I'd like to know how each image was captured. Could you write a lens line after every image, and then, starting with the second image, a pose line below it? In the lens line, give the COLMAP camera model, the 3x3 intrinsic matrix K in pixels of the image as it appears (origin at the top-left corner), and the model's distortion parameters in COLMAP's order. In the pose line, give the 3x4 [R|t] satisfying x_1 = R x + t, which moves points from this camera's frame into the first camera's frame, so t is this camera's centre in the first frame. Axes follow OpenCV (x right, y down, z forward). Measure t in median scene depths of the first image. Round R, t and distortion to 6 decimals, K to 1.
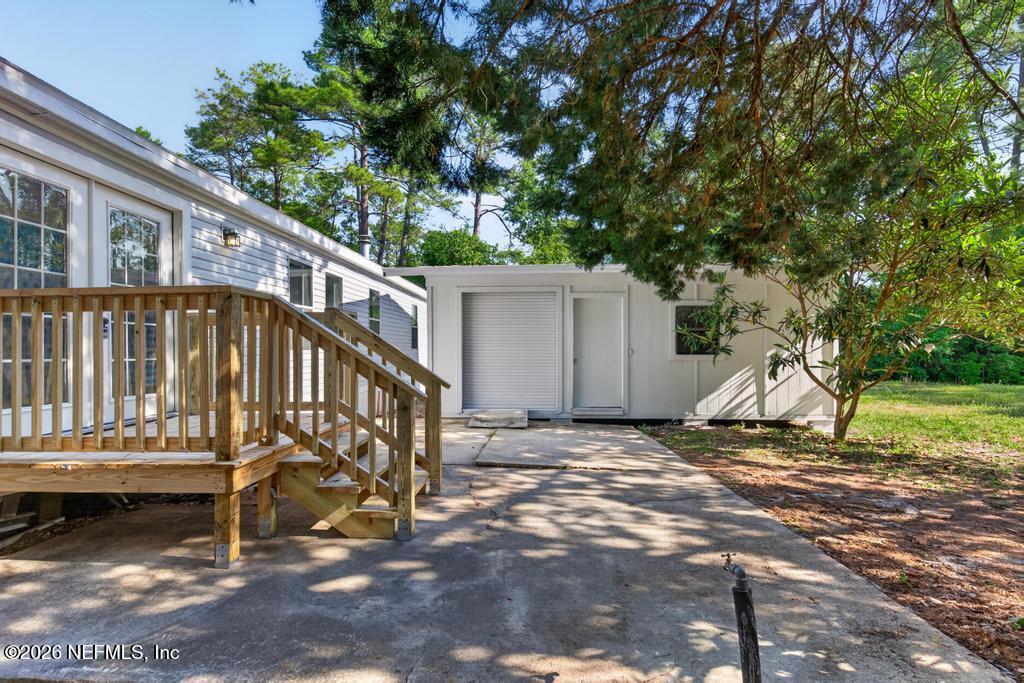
lens RADIAL K [[481.6, 0, 509.4], [0, 481.6, 349.8], [0, 0, 1]] dist [-0.000852, -0.000064]
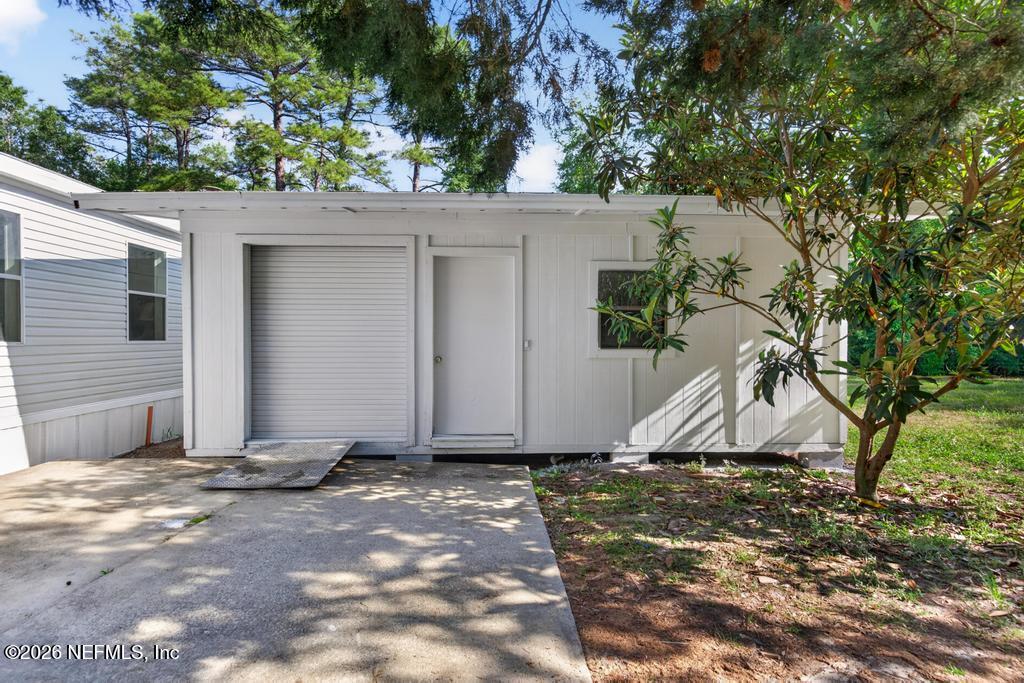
lens RADIAL K [[497.2, 0, 512.0], [0, 497.2, 341.5], [0, 0, 1]] dist [-0.002535, -0.000678]
pose [[0.995259, -0.001173, 0.097253, 0.176185], [0.000719, 0.999989, 0.004706, -0.002333], [-0.097257, -0.004614, 0.995249, 0.382948]]
